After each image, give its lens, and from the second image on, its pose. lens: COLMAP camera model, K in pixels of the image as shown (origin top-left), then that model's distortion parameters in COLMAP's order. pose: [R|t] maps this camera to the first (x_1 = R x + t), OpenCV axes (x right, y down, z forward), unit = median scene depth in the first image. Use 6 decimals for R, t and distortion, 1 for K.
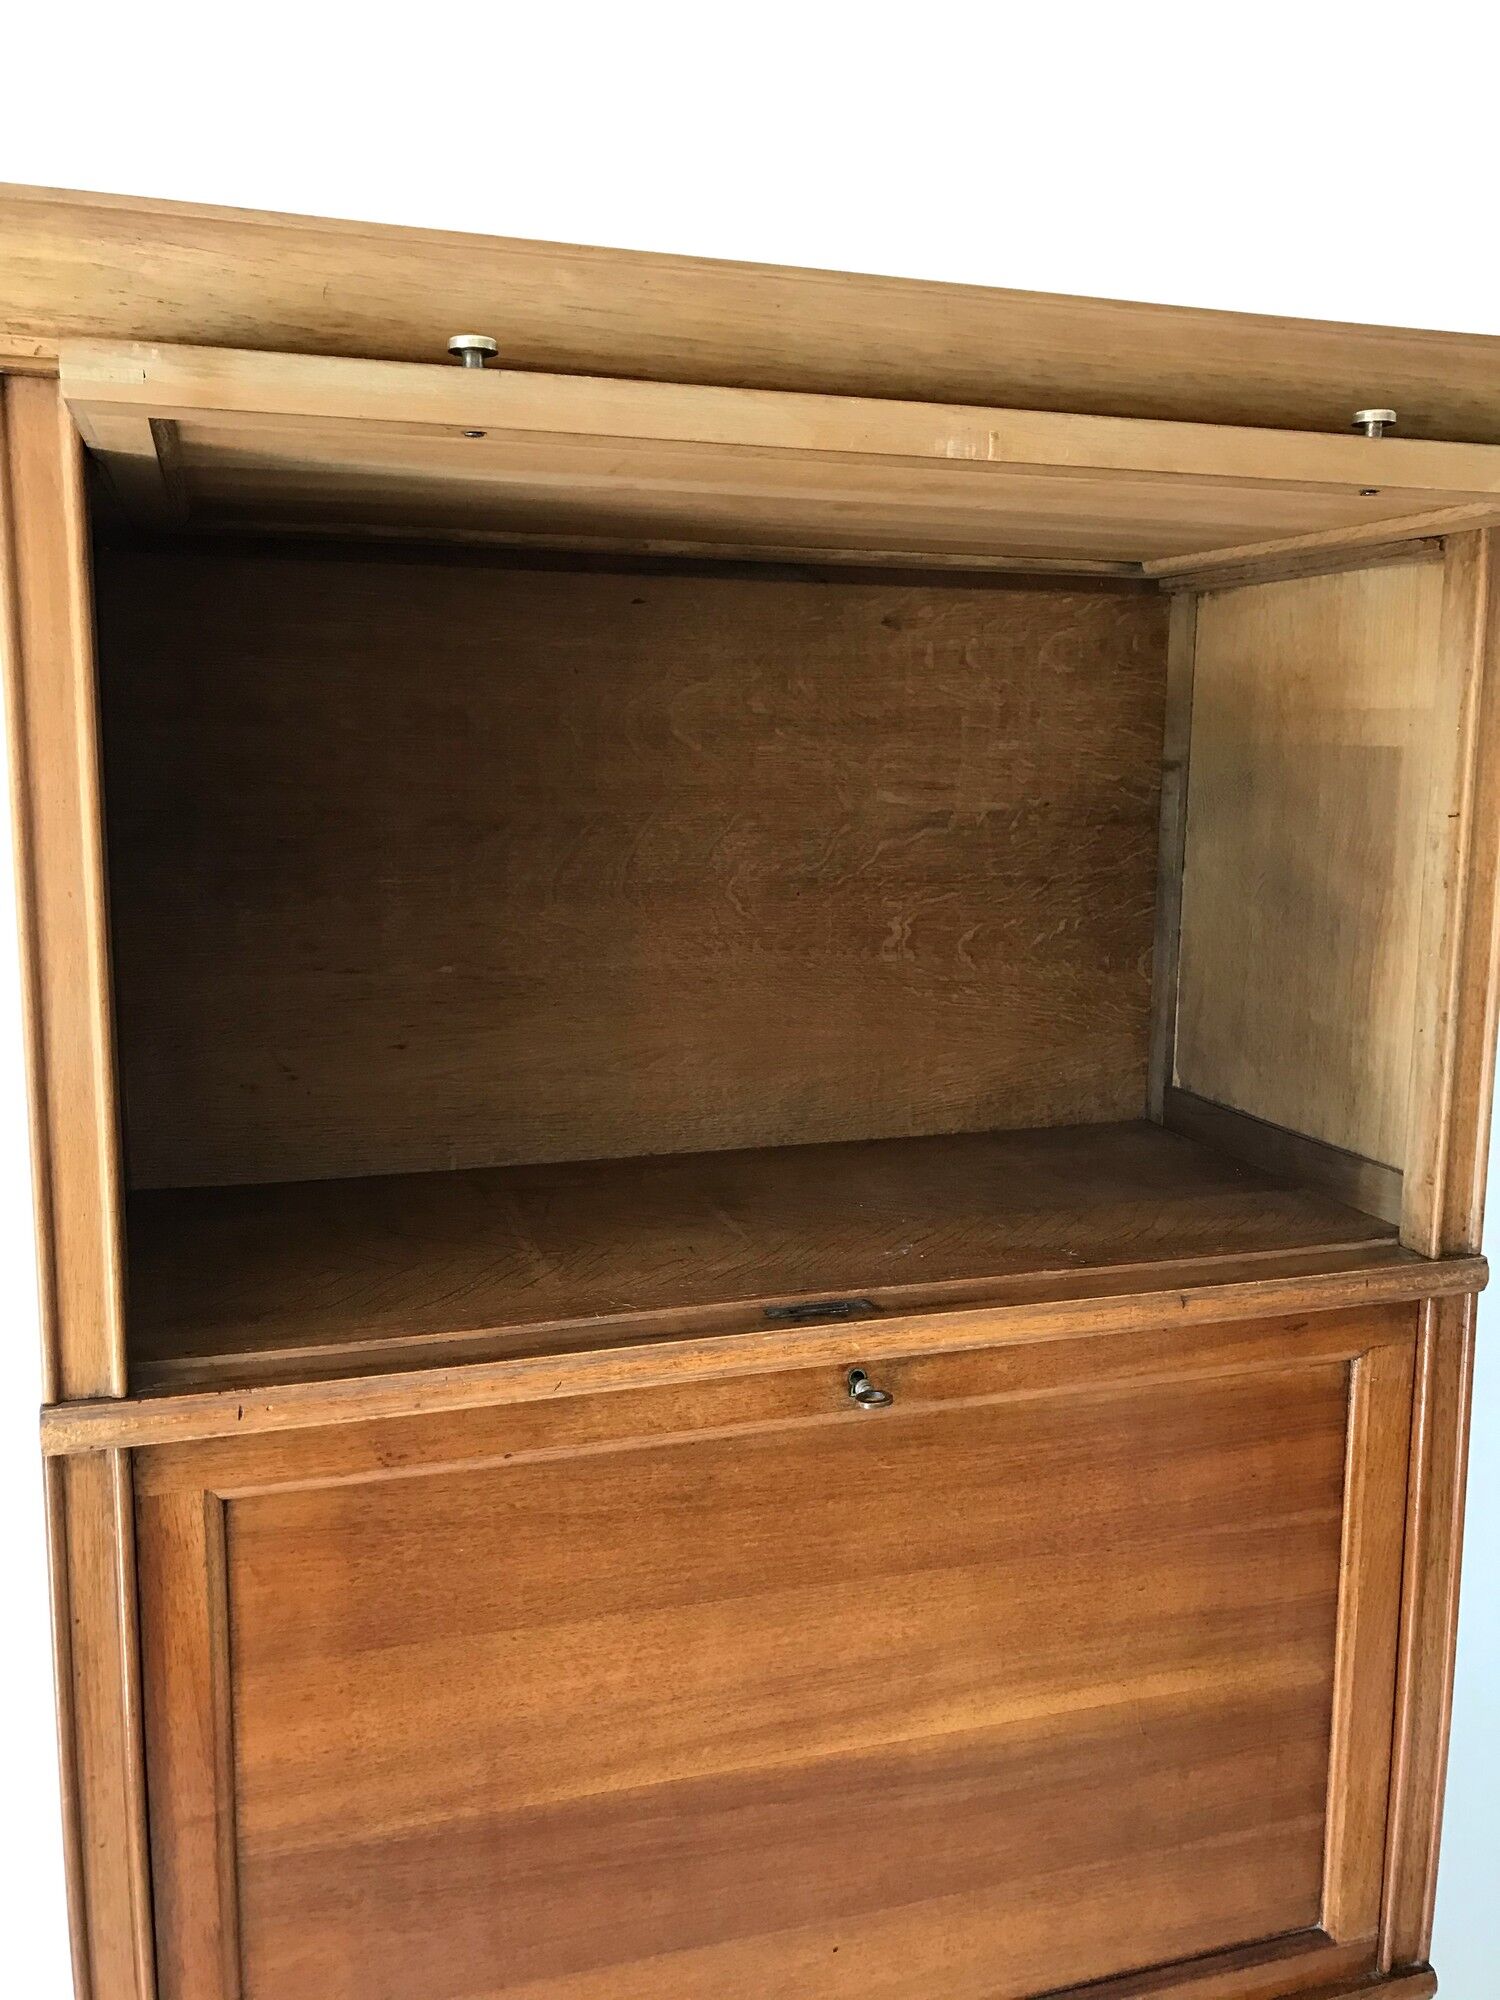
lens RADIAL K [[1648.0, 0, 762.1], [0, 1648.0, 981.5], [0, 0, 1]] dist [0.036588, -0.048373]
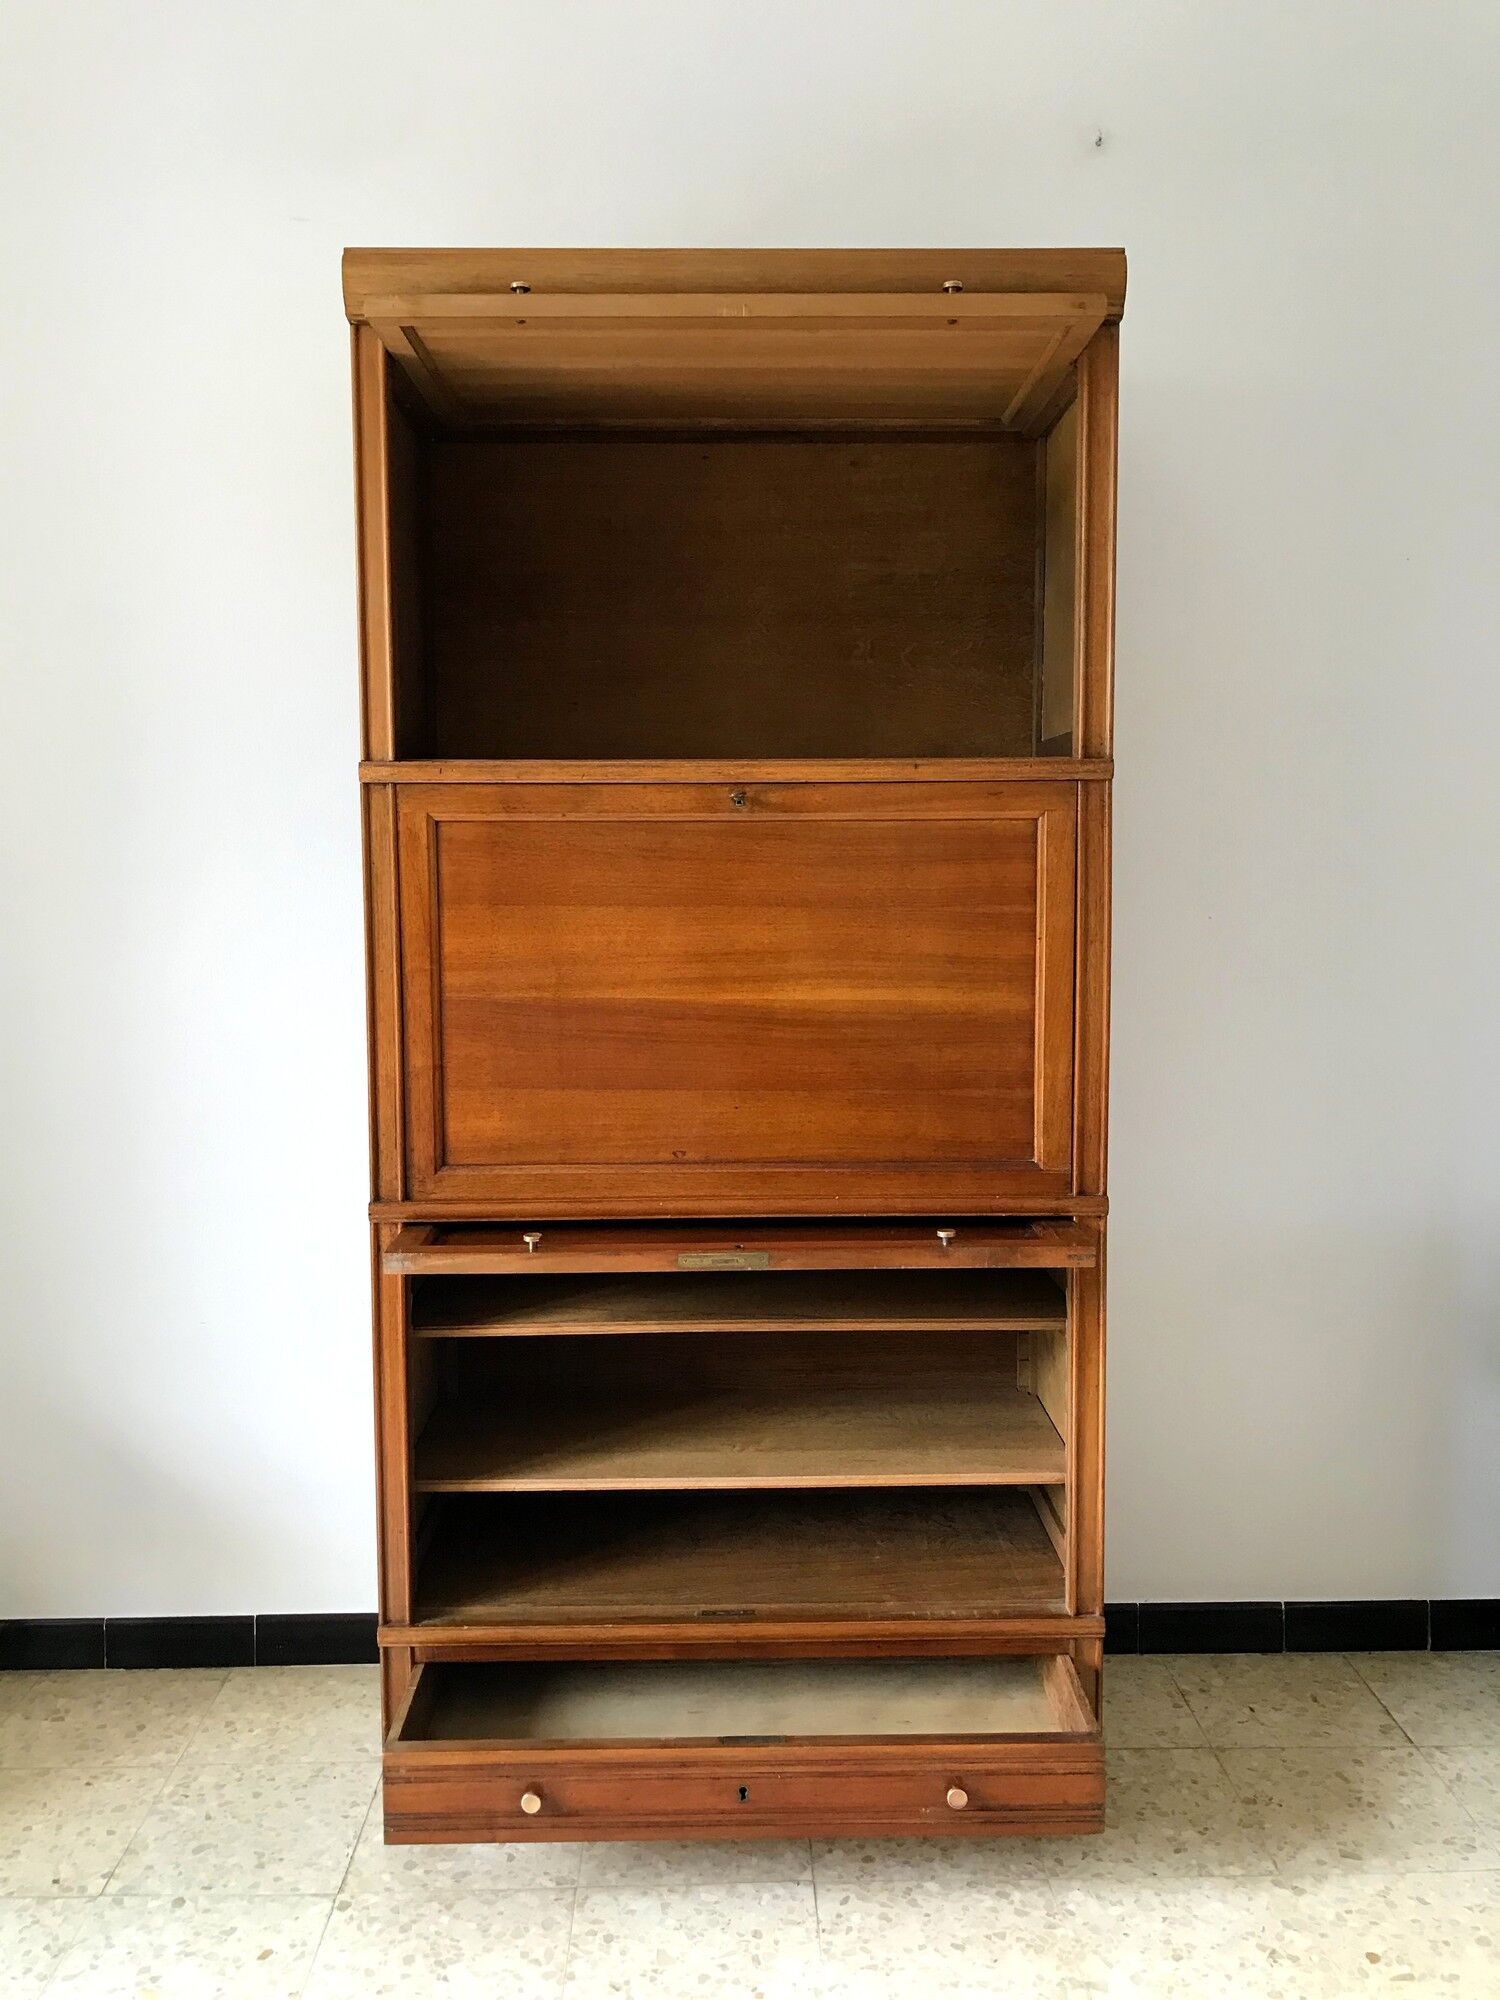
lens RADIAL K [[1648.0, 0, 749.3], [0, 1648.0, 983.1], [0, 0, 1]] dist [0.036588, -0.048373]
pose [[0.957092, 0.009322, -0.289634, 0.668546], [-0.027864, 0.997812, -0.059962, 0.603145], [0.288441, 0.065459, 0.955257, -0.911106]]
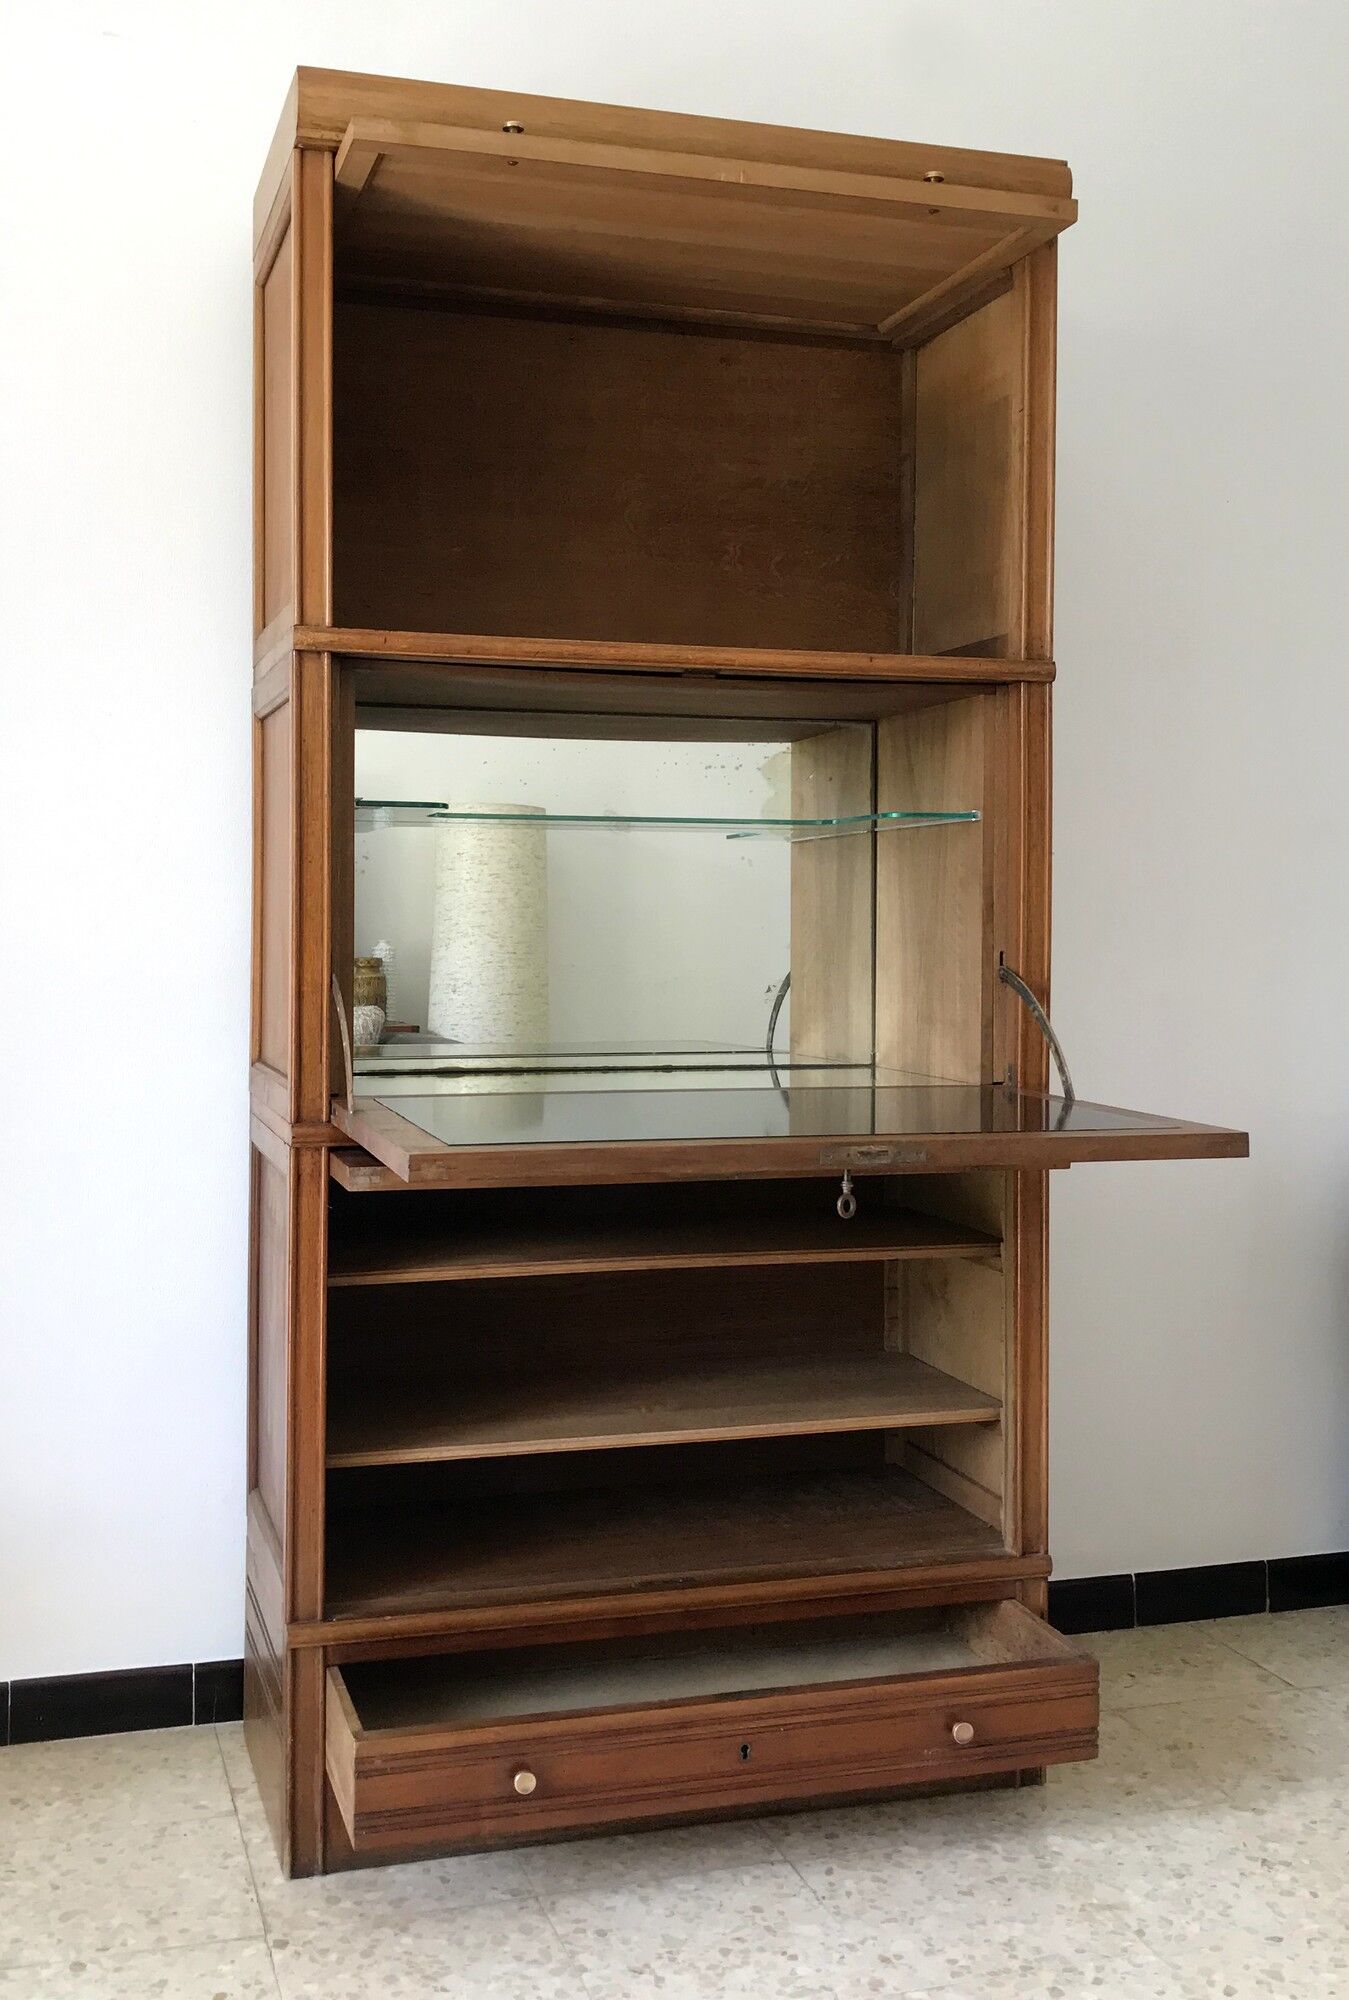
lens RADIAL K [[2022.0, 0, 623.3], [0, 2022.0, 937.8], [0, 0, 1]] dist [0.011044, 0.000000]
pose [[0.999705, -0.001086, -0.024269, 0.035375], [-0.002125, 0.991263, -0.131886, 0.853907], [0.024200, 0.131898, 0.990968, -1.269624]]
